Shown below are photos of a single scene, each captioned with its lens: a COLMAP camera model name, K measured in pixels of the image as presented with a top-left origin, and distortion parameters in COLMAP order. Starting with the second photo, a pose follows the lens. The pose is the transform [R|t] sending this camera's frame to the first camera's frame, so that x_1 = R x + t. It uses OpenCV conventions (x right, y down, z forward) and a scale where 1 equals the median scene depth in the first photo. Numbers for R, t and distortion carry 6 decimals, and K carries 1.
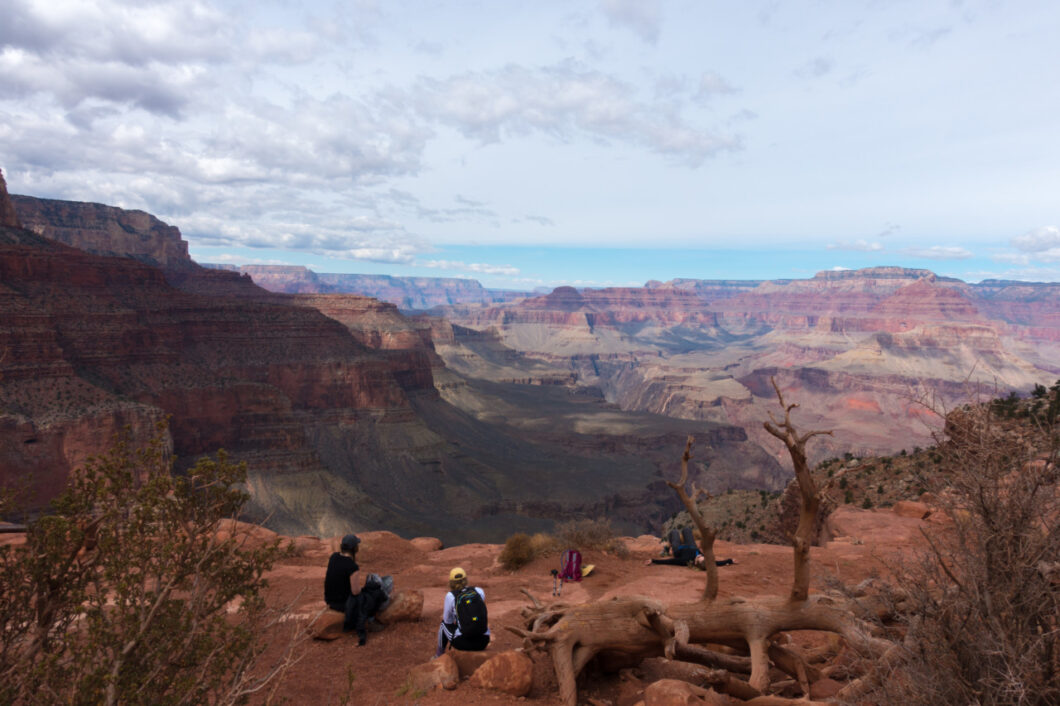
lens RADIAL K [[739.6, 0, 530.6], [0, 739.6, 353.4], [0, 0, 1]] dist [0.001136, 0.001551]
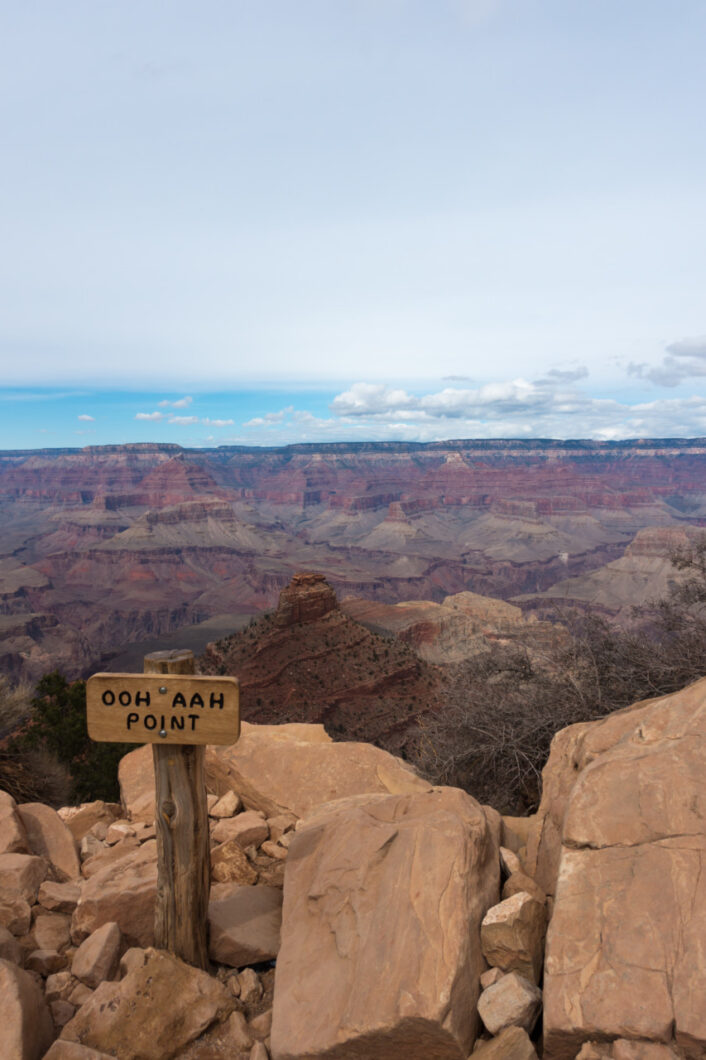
lens RADIAL K [[739.6, 0, 353.3], [0, 739.6, 530.0], [0, 0, 1]] dist [0.001136, 0.001551]
pose [[0.748201, -0.102494, 0.655507, -0.057395], [0.086318, 0.994636, 0.056996, -0.029945], [-0.657833, 0.013938, 0.753035, -0.103791]]
